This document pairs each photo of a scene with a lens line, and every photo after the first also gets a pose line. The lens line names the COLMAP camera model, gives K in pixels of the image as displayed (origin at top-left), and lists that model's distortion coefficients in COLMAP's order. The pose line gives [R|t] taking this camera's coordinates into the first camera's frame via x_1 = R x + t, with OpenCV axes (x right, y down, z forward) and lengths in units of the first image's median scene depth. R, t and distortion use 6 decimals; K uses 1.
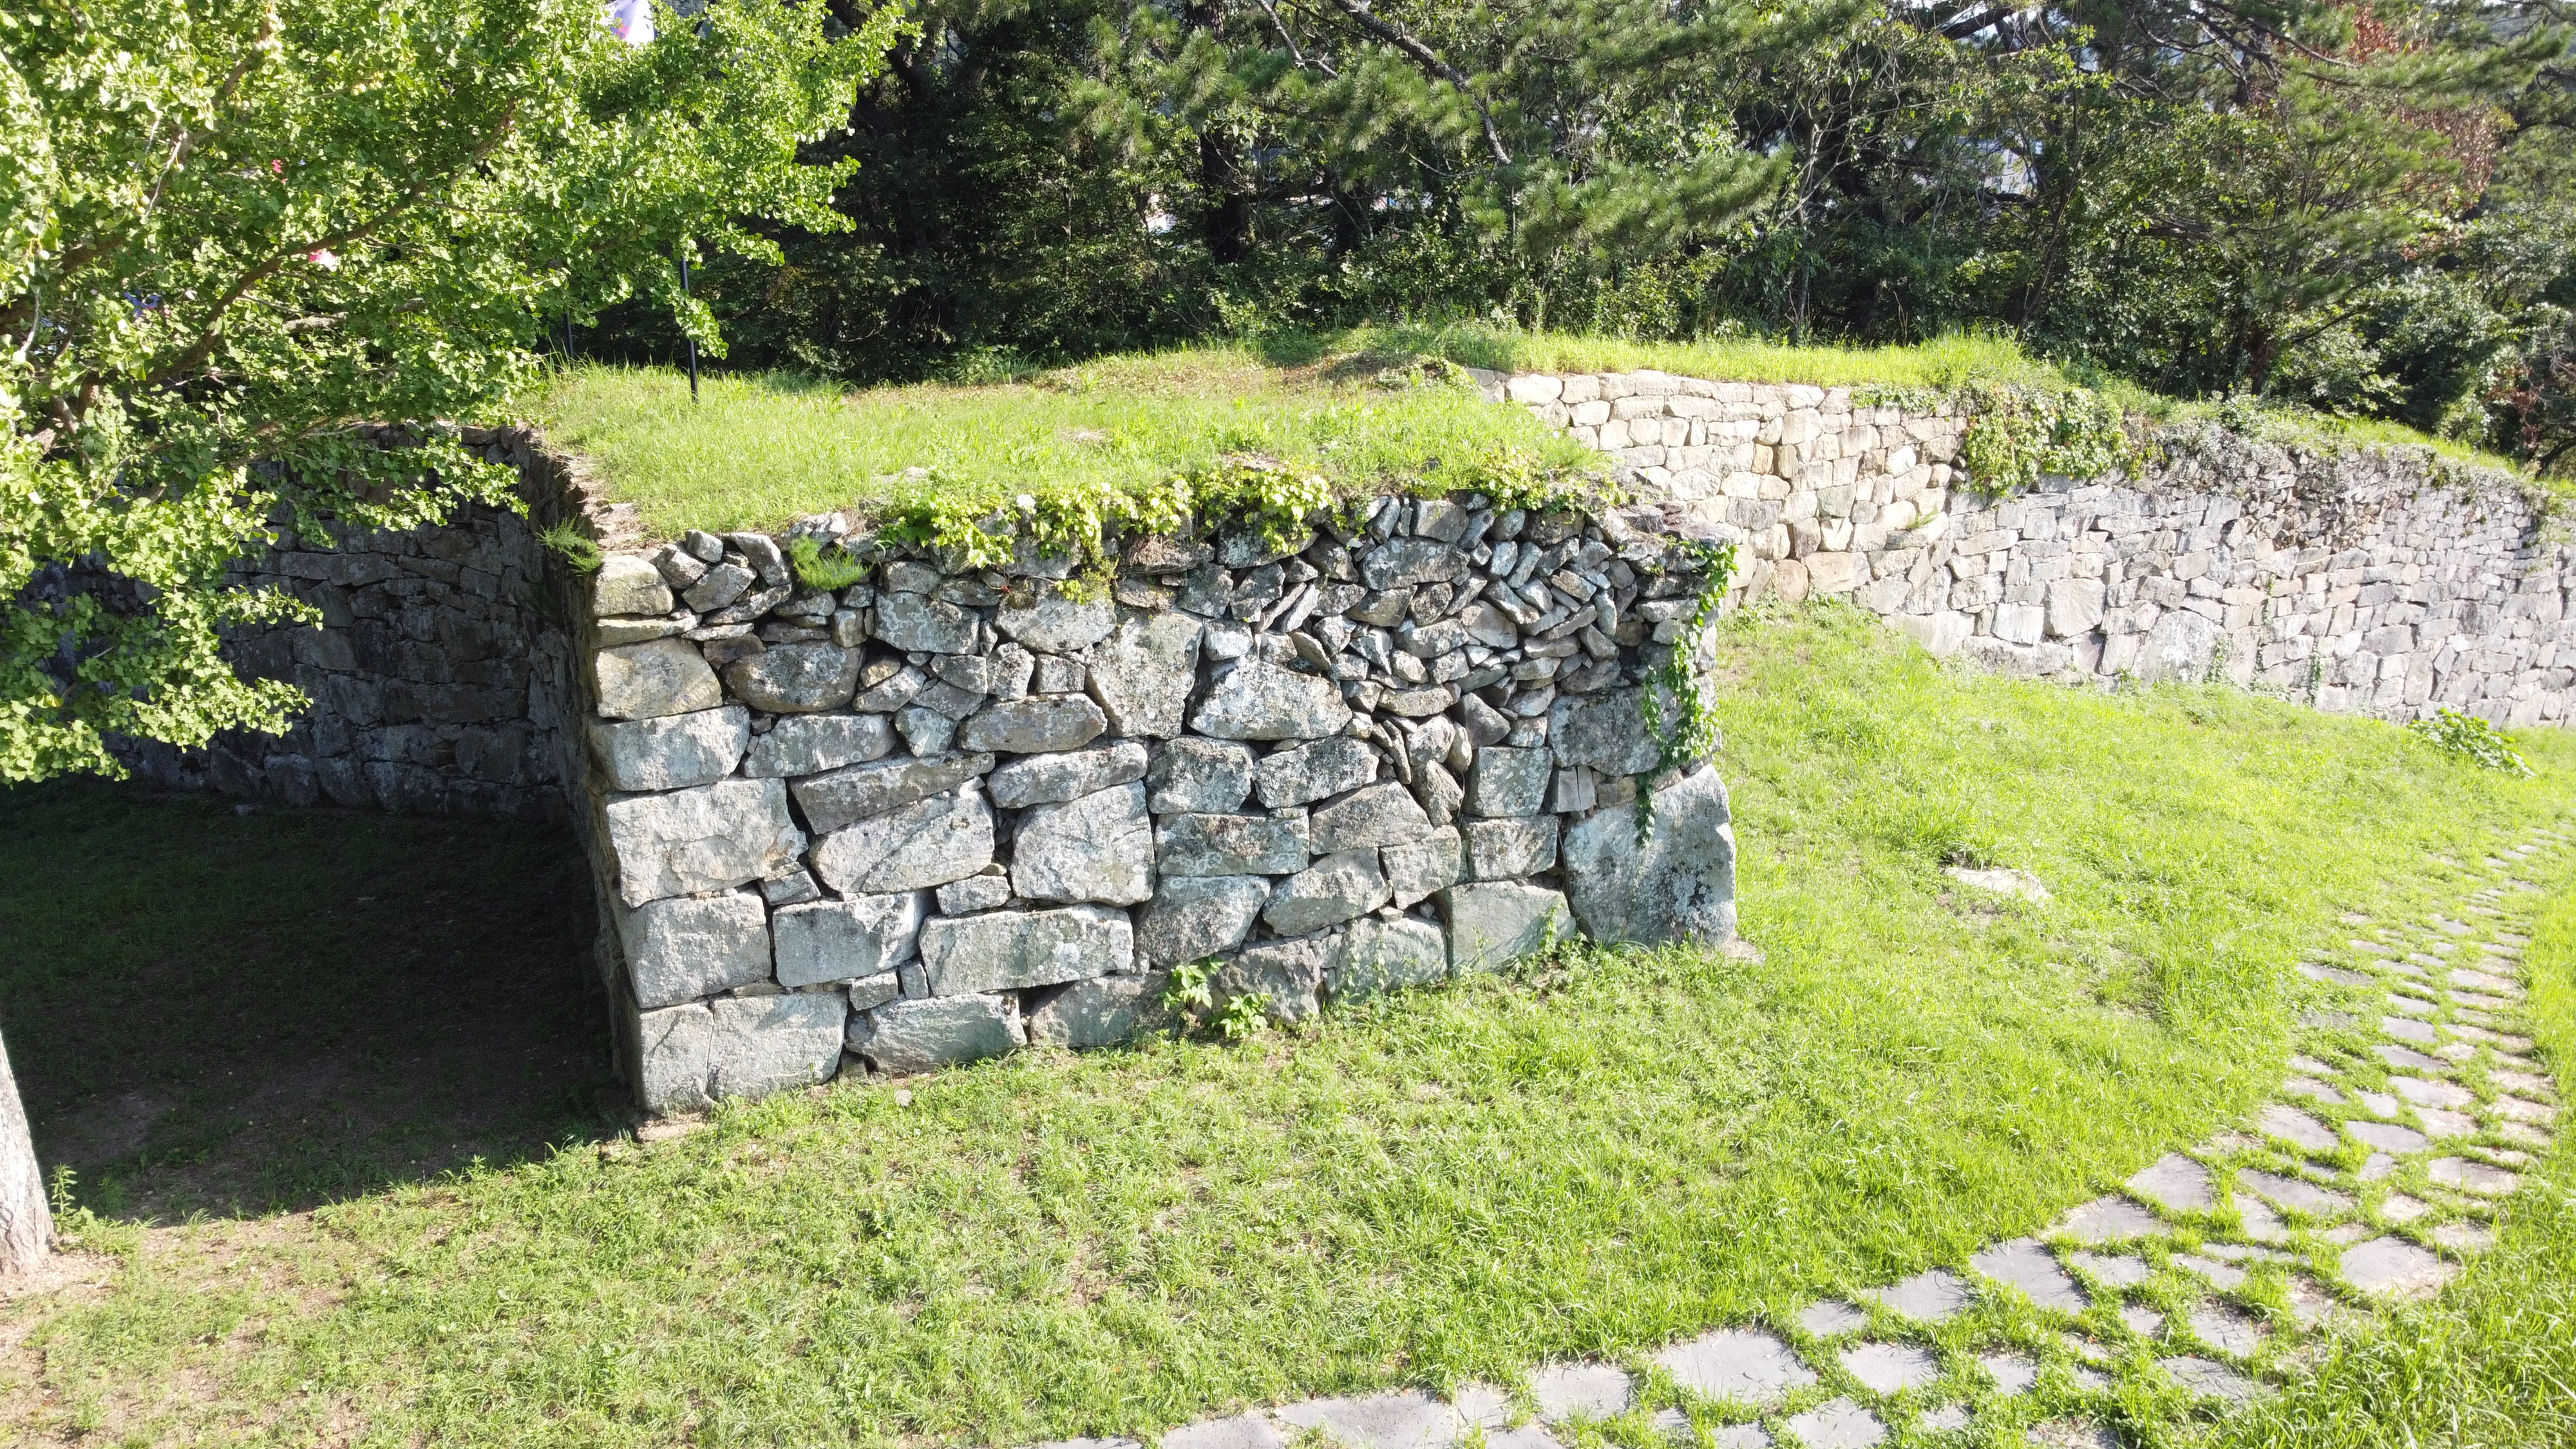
lens RADIAL K [[2133.1, 0, 1288.0], [0, 2133.1, 724.5], [0, 0, 1]] dist [-0.001527, 0.008121]
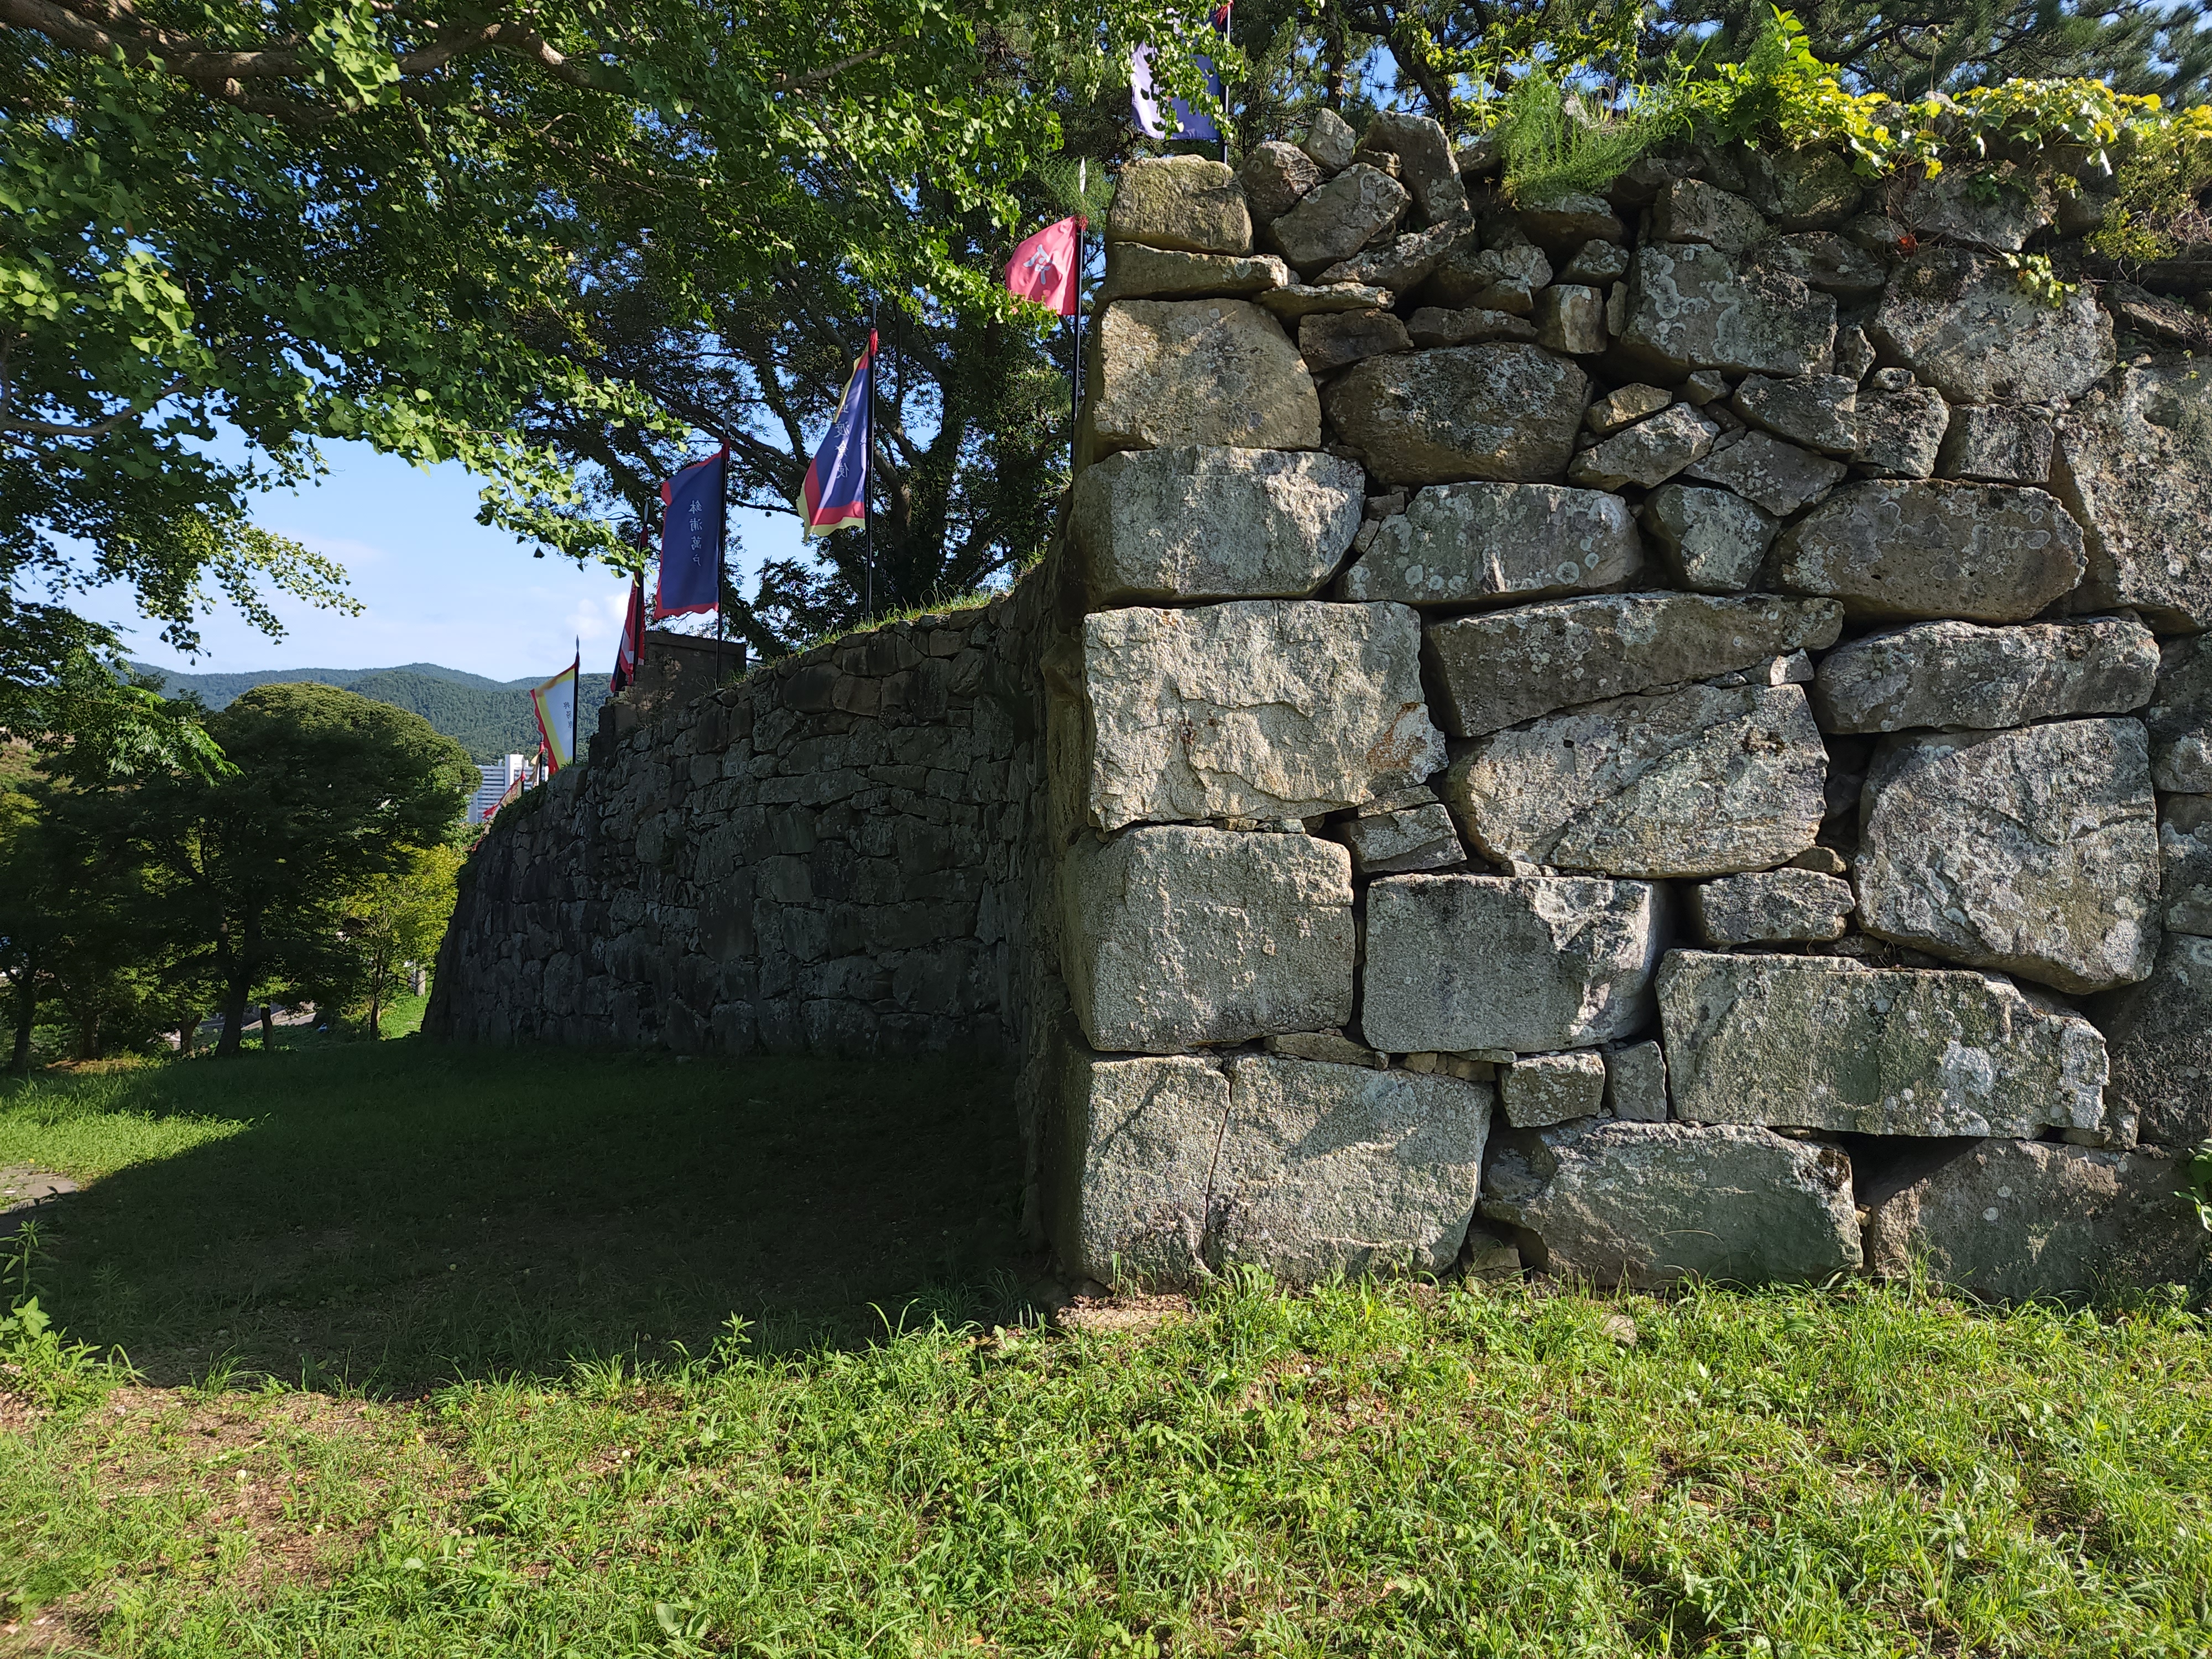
lens RADIAL K [[1464.6, 0, 1106.0], [0, 1464.6, 829.5], [0, 0, 1]] dist [0.084091, -0.070236]
pose [[0.960247, 0.032101, -0.277298, -0.205149], [-0.115628, 0.949881, -0.290441, 0.182549], [0.254077, 0.310959, 0.915833, 0.663127]]
